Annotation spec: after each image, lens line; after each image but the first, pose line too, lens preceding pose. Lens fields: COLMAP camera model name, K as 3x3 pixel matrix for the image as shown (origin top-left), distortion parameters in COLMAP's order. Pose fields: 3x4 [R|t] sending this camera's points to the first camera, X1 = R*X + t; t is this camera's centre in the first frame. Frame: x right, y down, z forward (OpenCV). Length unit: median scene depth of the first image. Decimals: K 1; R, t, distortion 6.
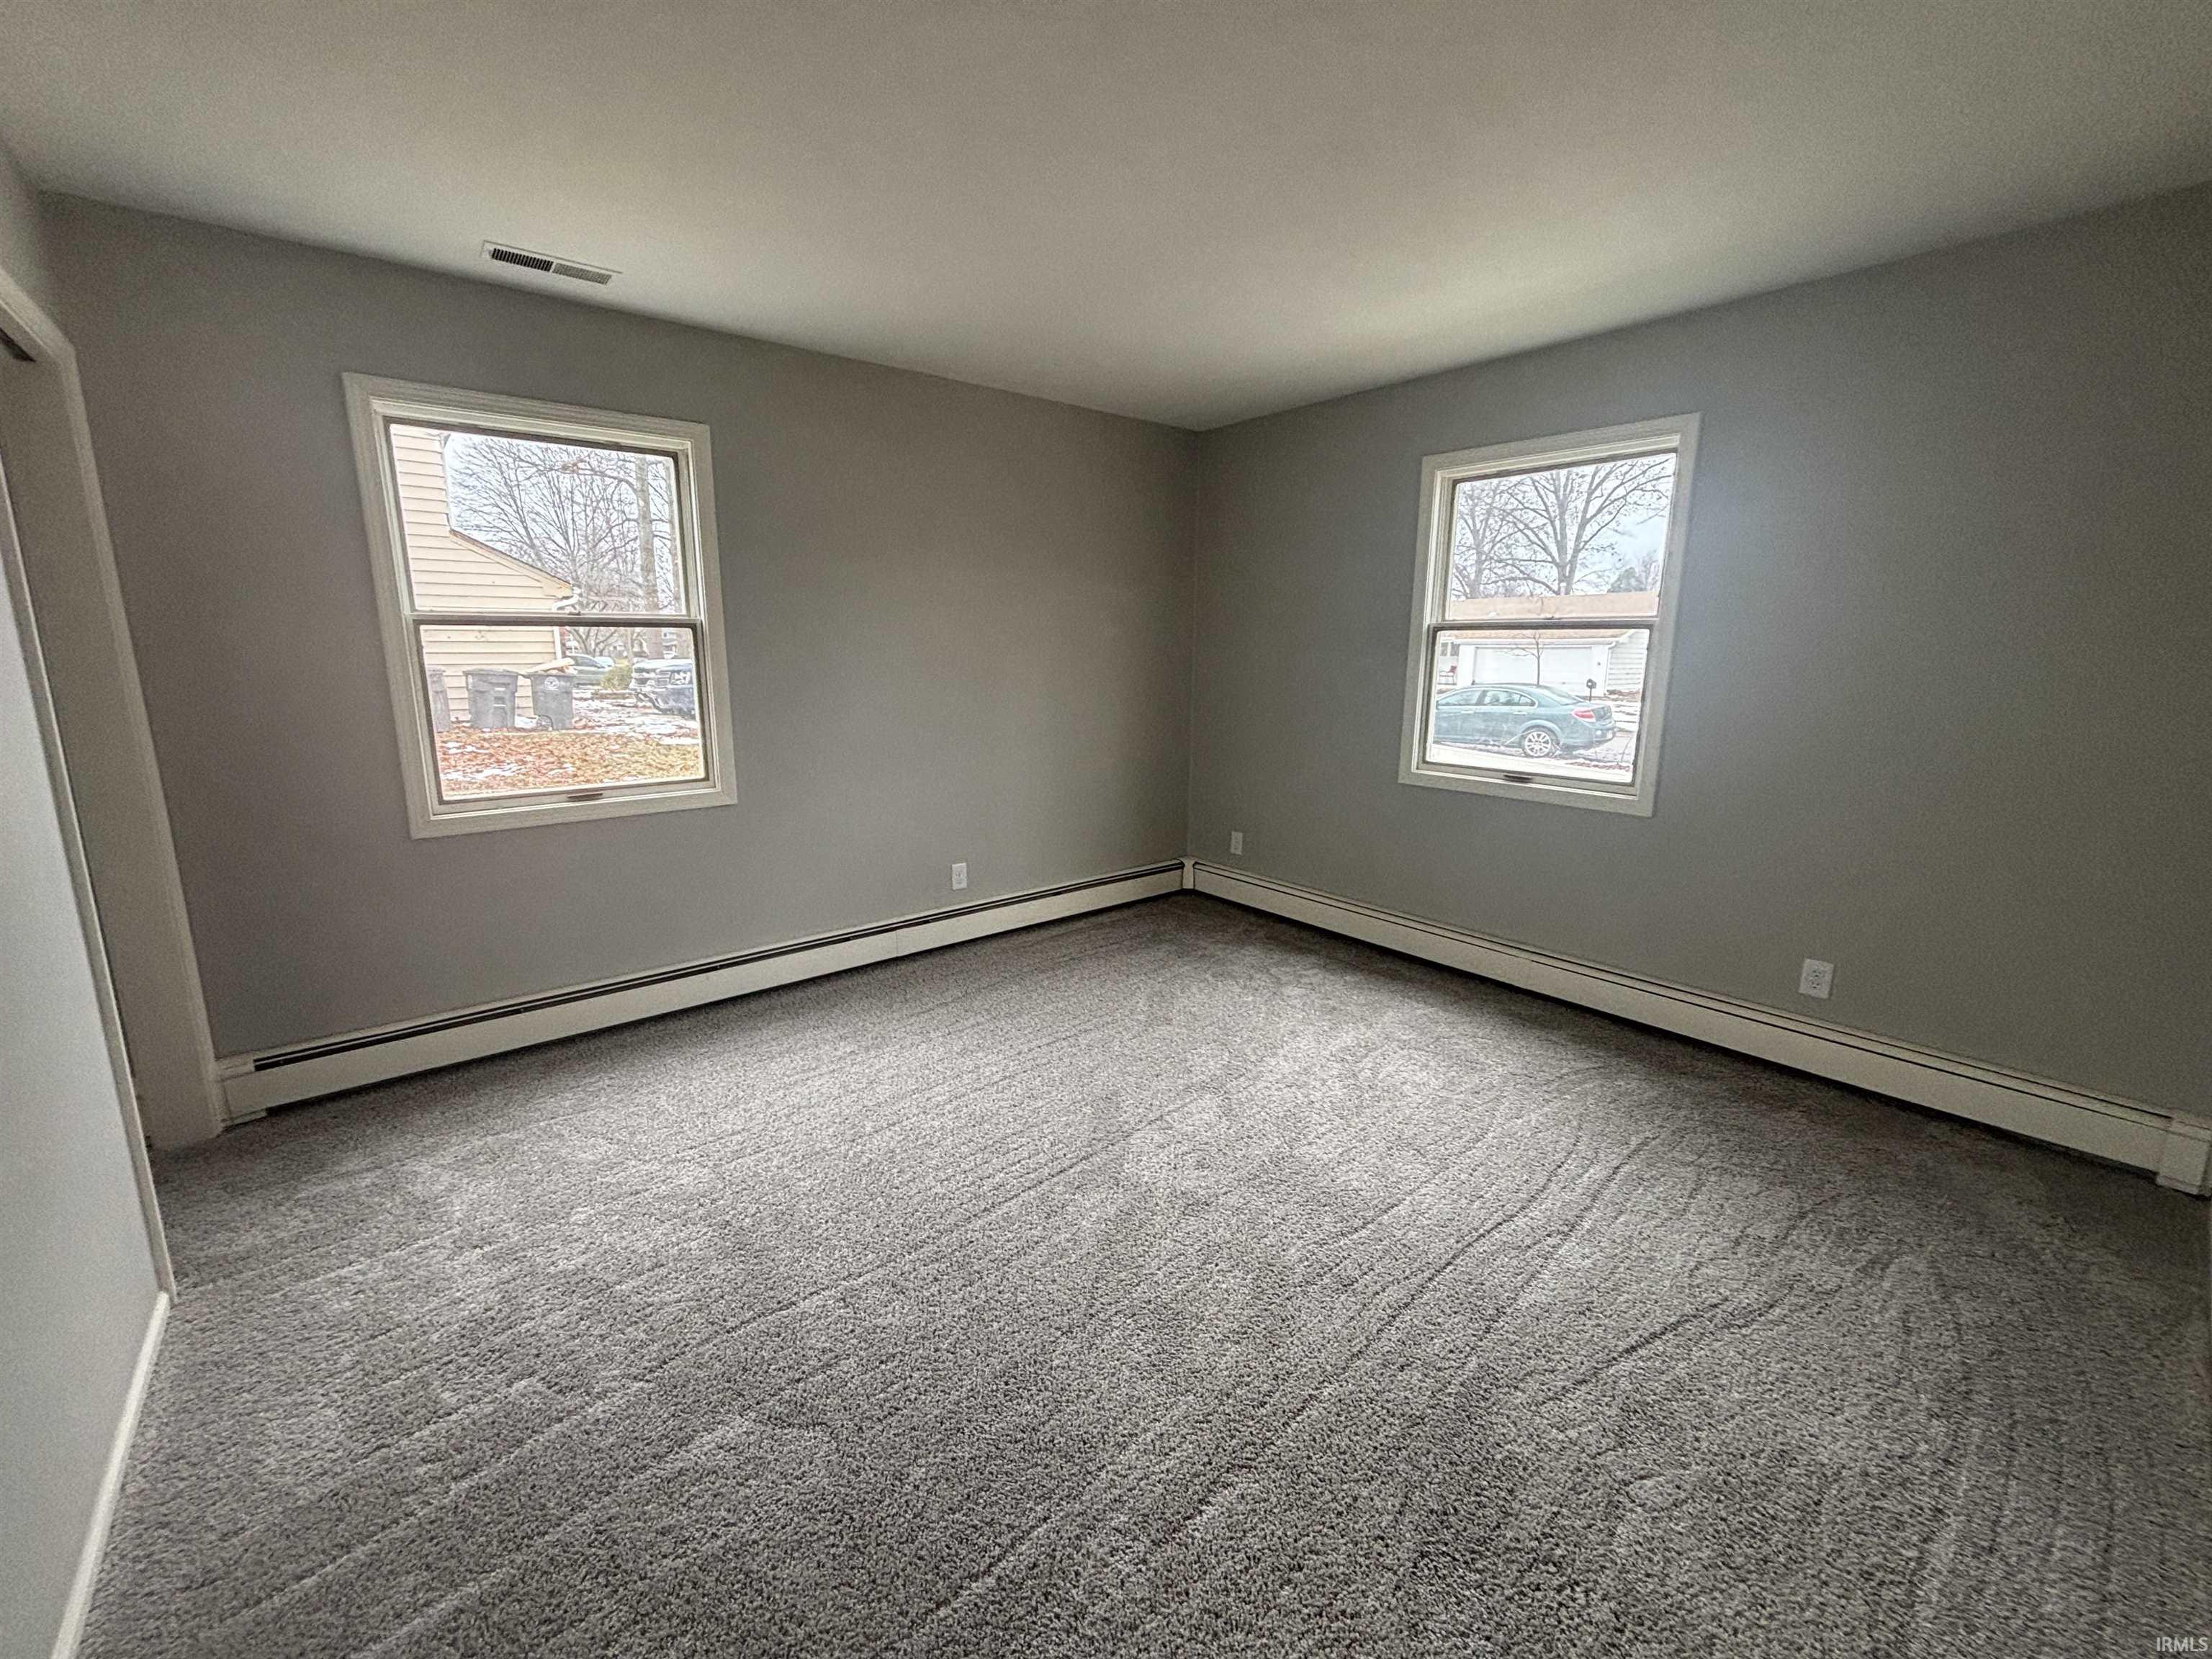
lens RADIAL K [[890.2, 0, 1096.0], [0, 890.2, 813.2], [0, 0, 1]] dist [0.002506, 0.000341]
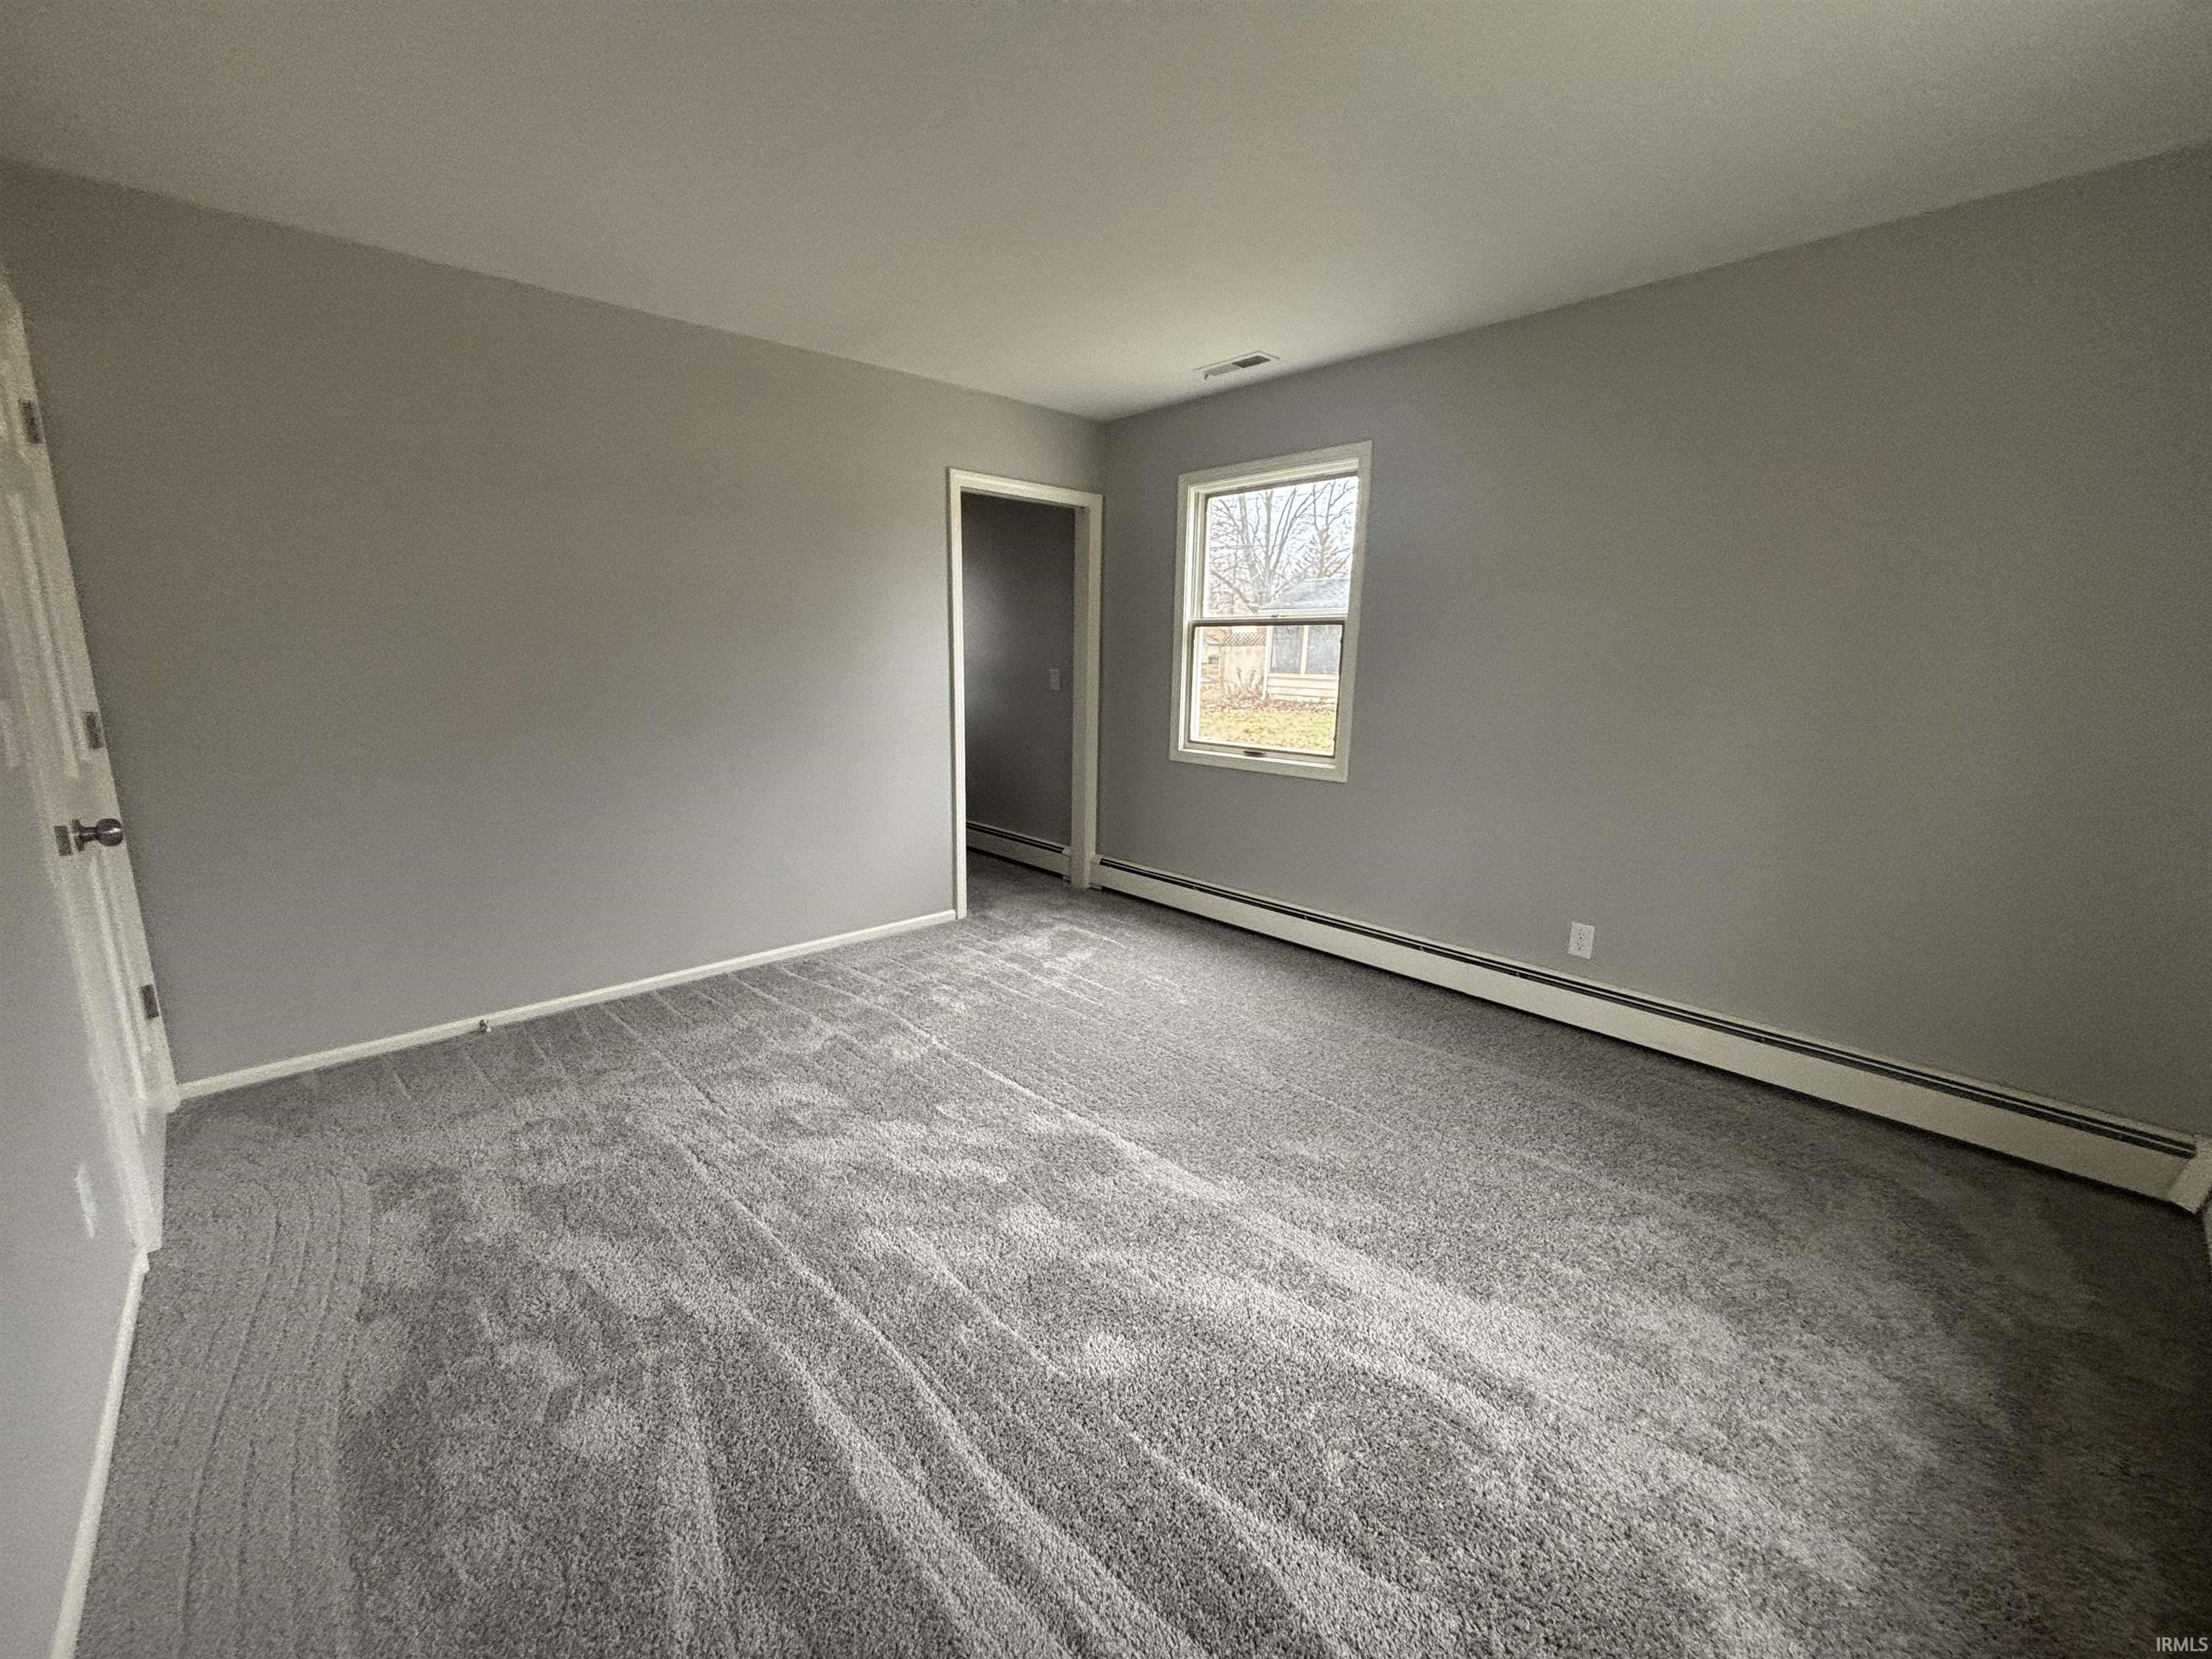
lens RADIAL K [[923.6, 0, 1106.0], [0, 923.6, 829.5], [0, 0, 1]] dist [0.001898, 0.000079]
pose [[0.043064, 0.201075, -0.978629, 0.791843], [-0.189331, 0.963430, 0.189621, -0.128049], [0.980969, 0.177119, 0.079559, 0.688263]]
